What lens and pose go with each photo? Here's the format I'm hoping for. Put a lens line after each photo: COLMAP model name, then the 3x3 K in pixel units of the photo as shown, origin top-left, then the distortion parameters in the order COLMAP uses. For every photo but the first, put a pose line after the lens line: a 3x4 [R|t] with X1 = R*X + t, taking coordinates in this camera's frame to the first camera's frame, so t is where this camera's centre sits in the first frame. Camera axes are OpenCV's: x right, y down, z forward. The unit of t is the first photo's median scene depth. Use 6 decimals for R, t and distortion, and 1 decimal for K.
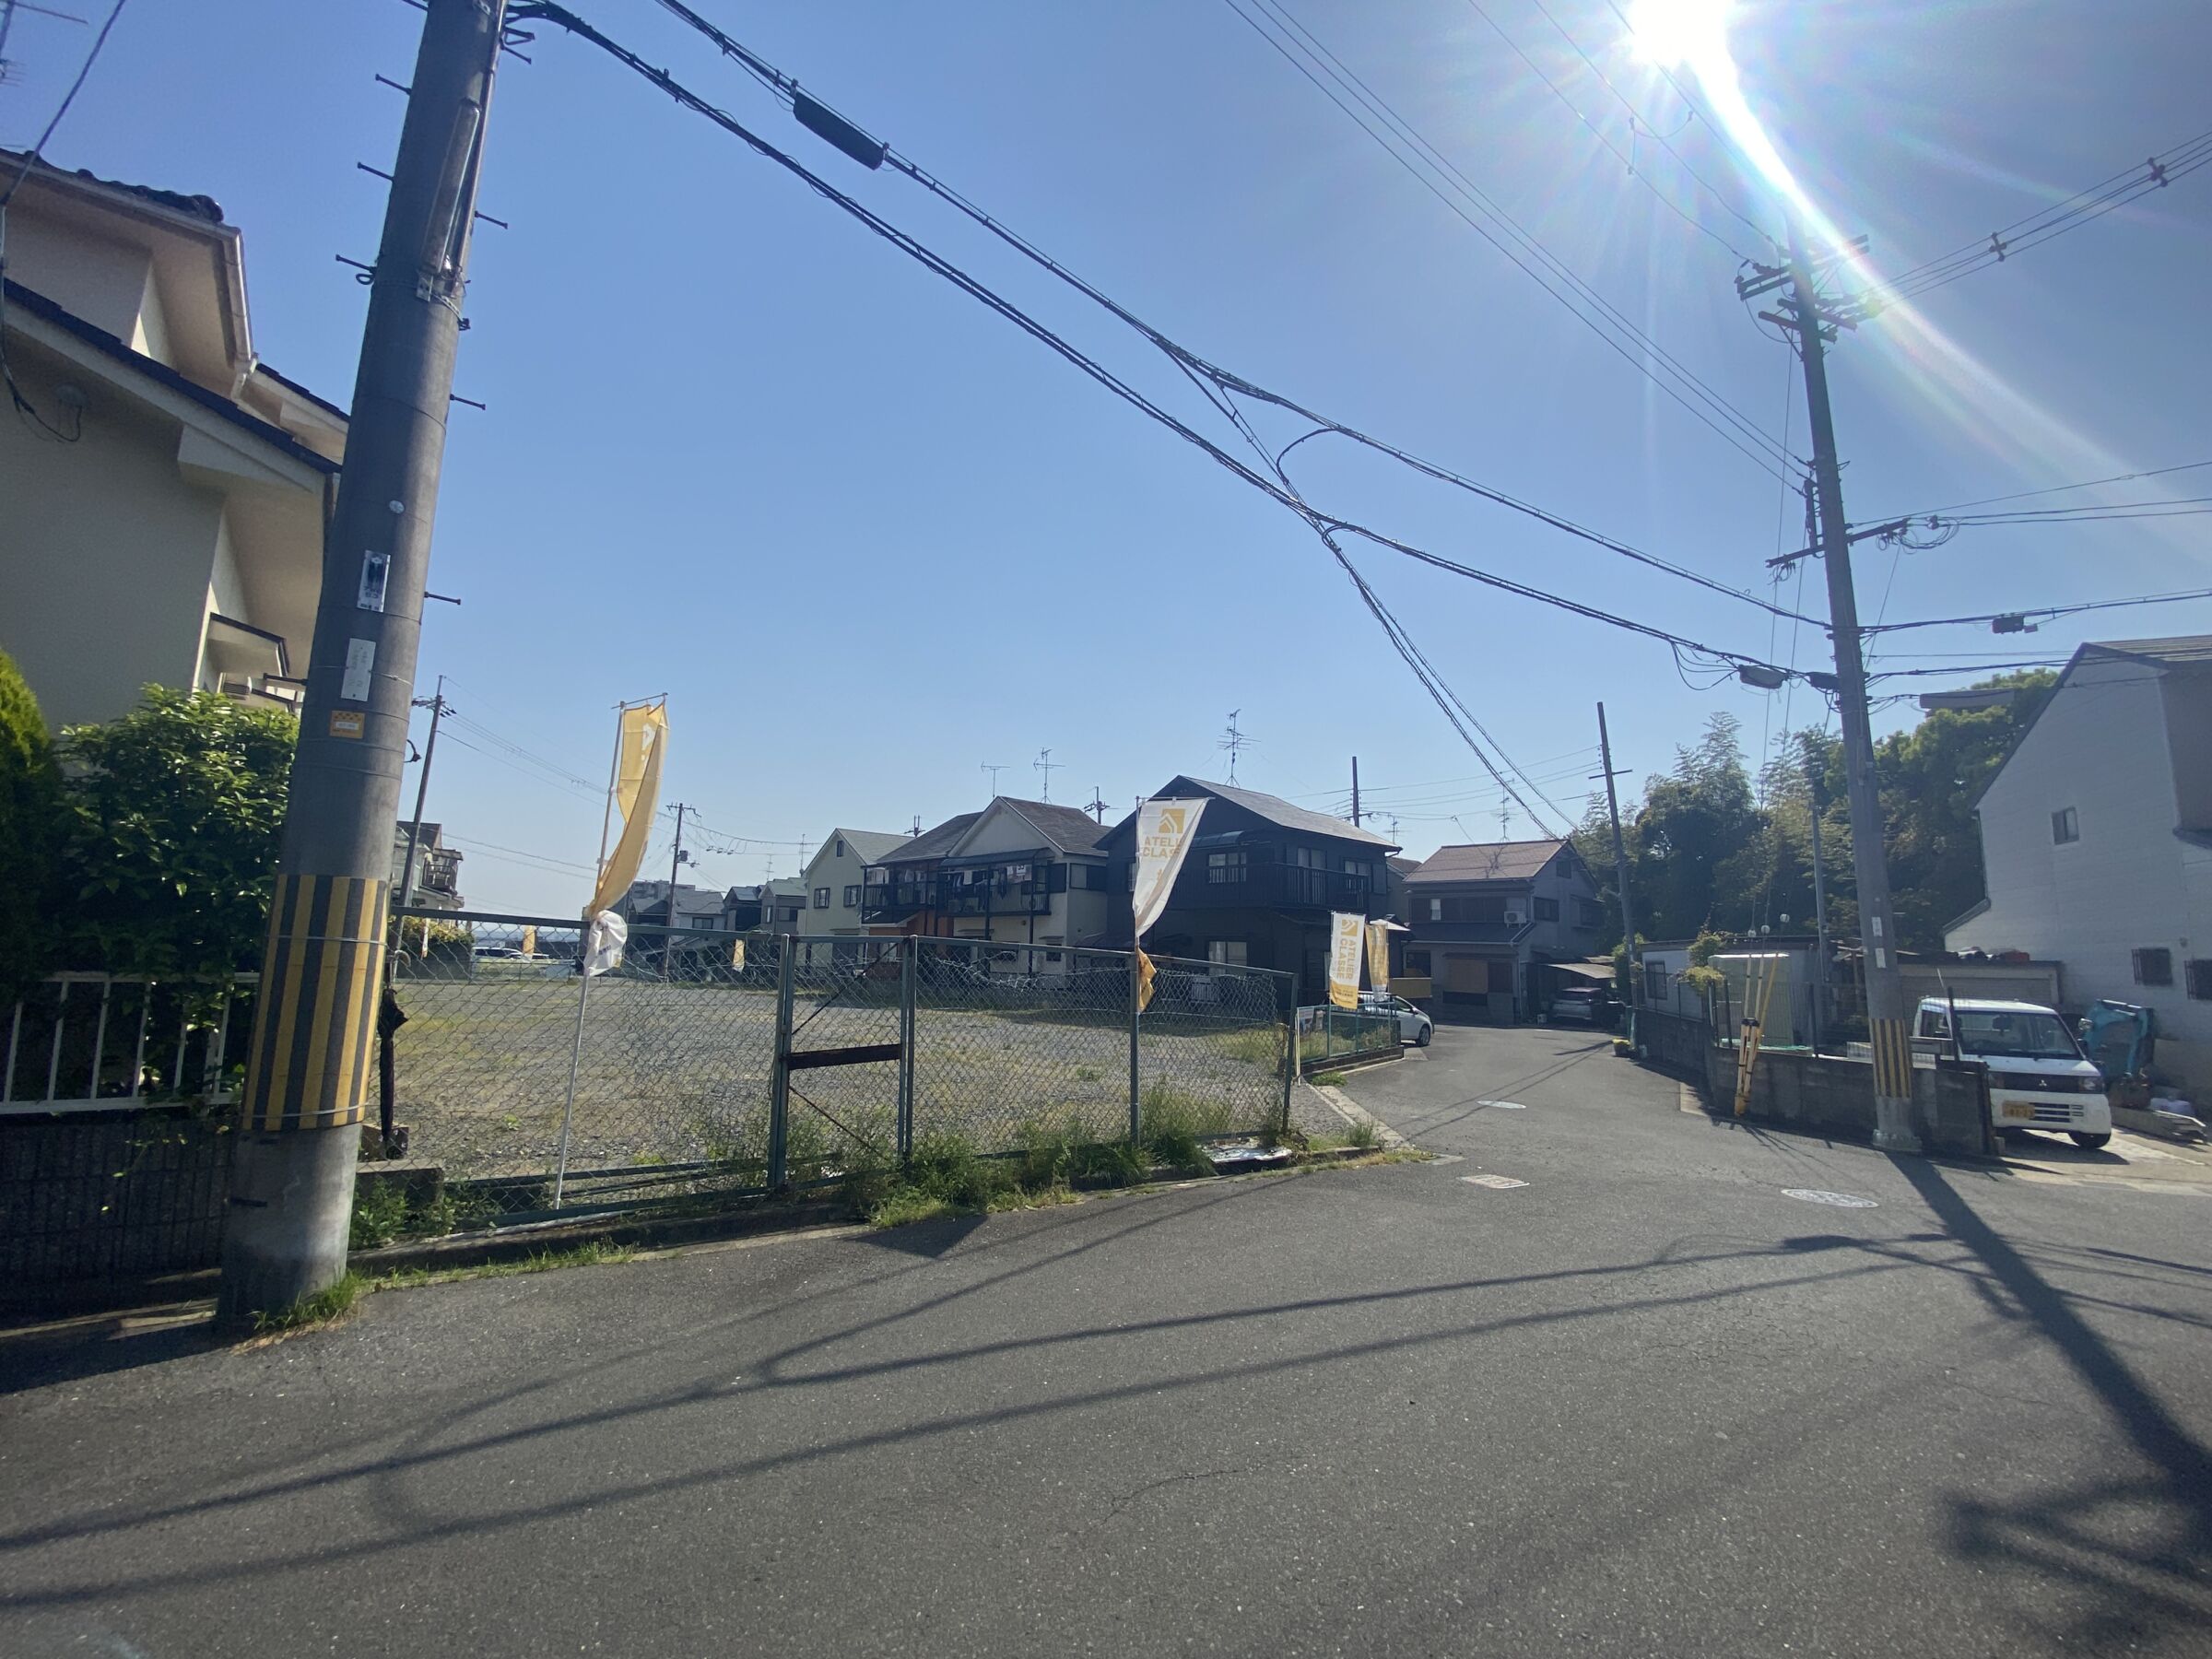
lens RADIAL K [[894.3, 0, 1076.8], [0, 894.3, 826.6], [0, 0, 1]] dist [0.018421, -0.016832]
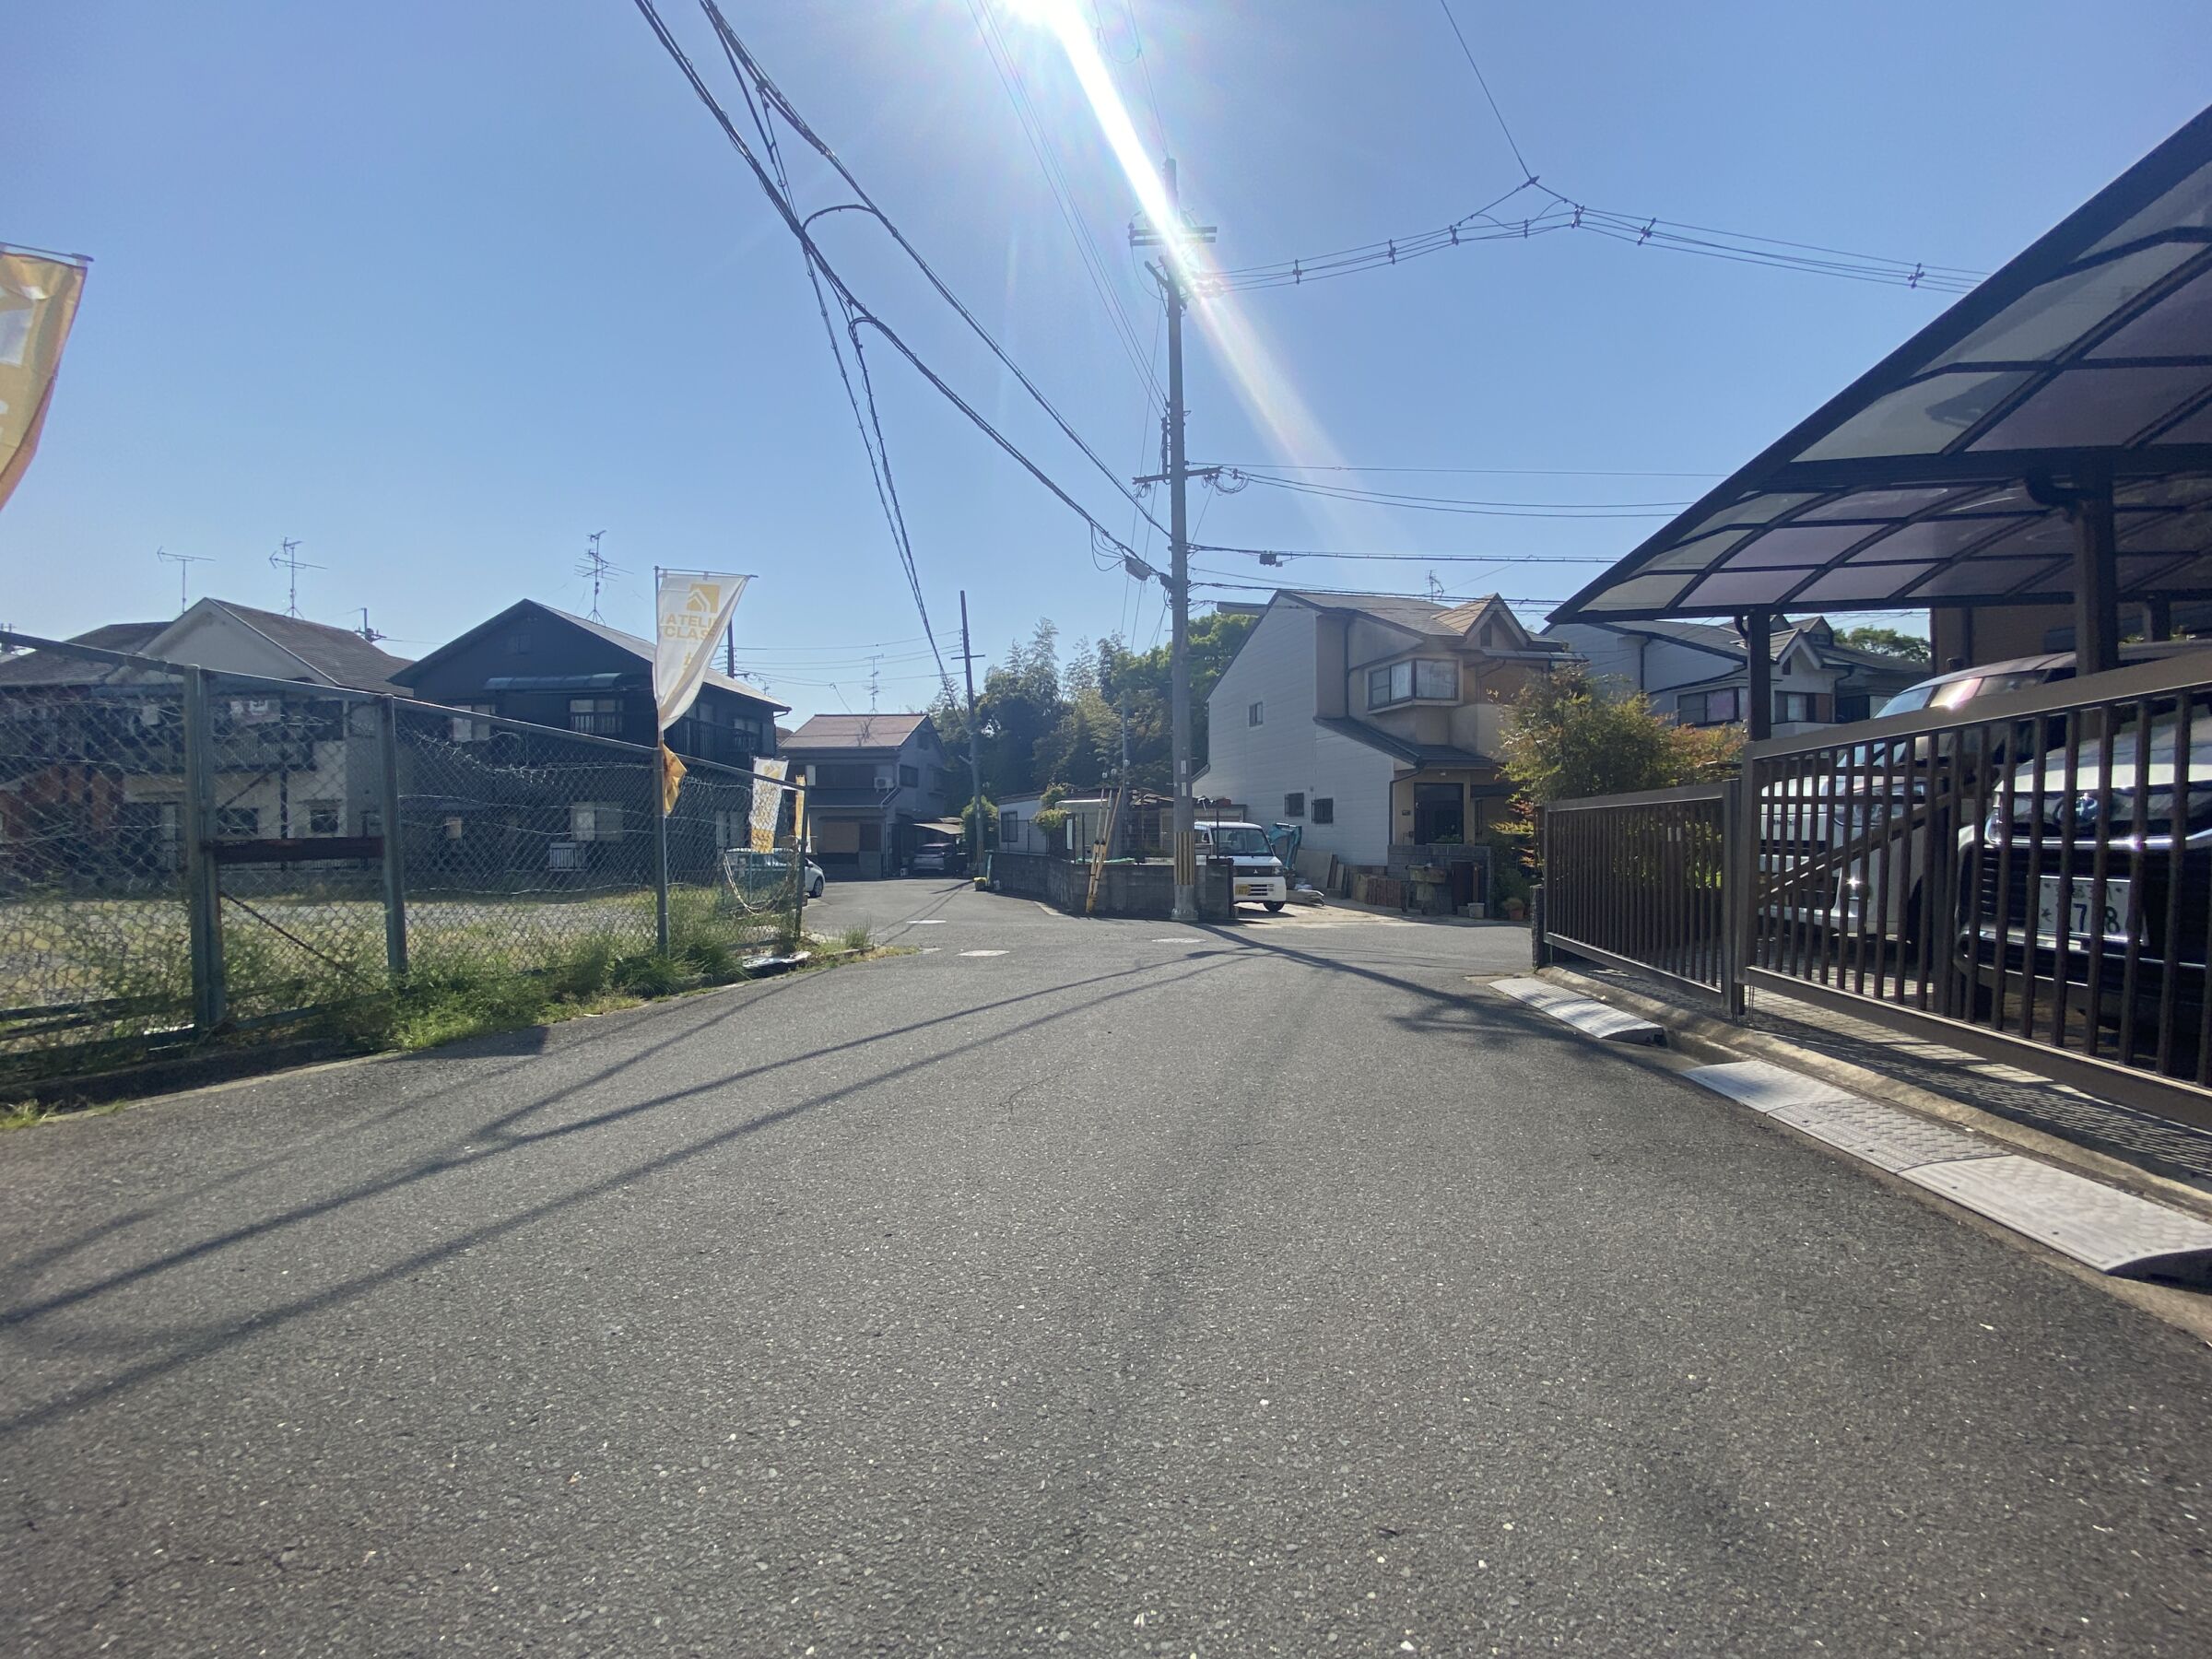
lens RADIAL K [[894.3, 0, 1117.7], [0, 894.3, 834.8], [0, 0, 1]] dist [0.018421, -0.016832]
pose [[0.753744, -0.029908, 0.656487, -0.028987], [-0.072110, 0.989168, 0.127858, 0.013071], [-0.653199, -0.143712, 0.743423, 0.005859]]
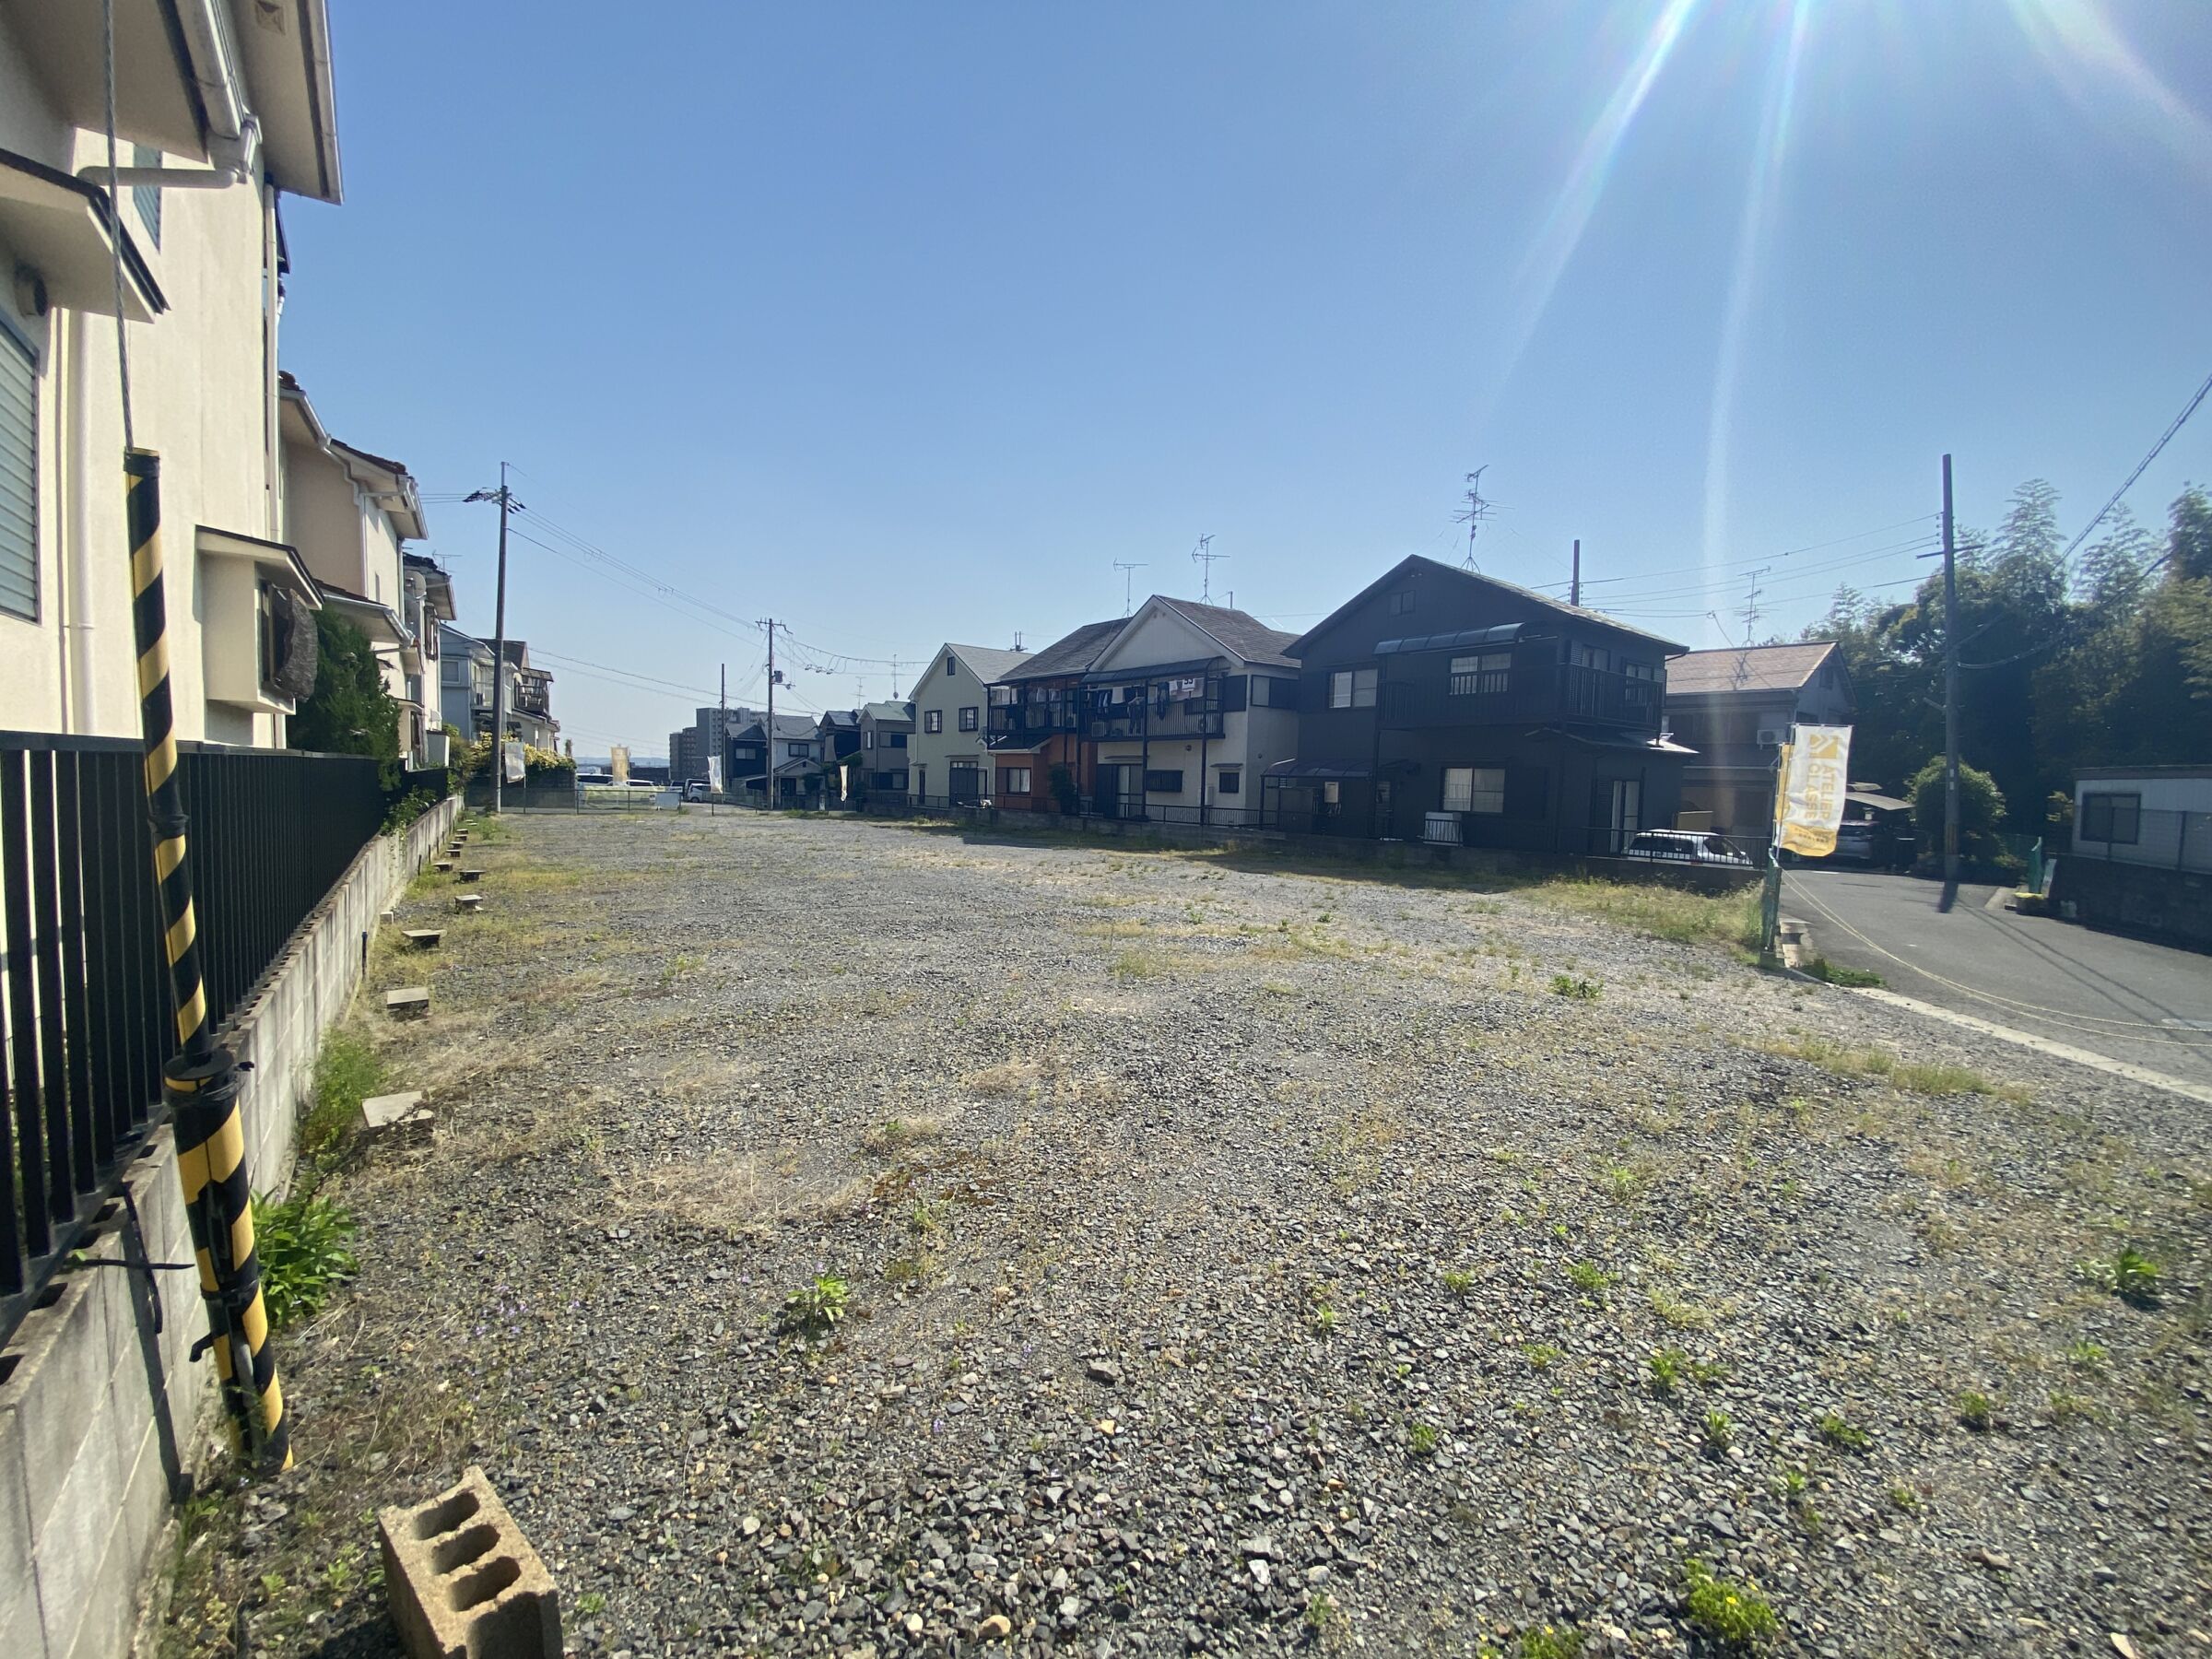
lens RADIAL K [[979.2, 0, 1101.9], [0, 979.2, 832.8], [0, 0, 1]] dist [0.030245, -0.001034]
pose [[0.995384, 0.004681, -0.095863, -0.086271], [0.013745, 0.981561, 0.190653, 0.014171], [0.094988, -0.191090, 0.976966, 0.113100]]
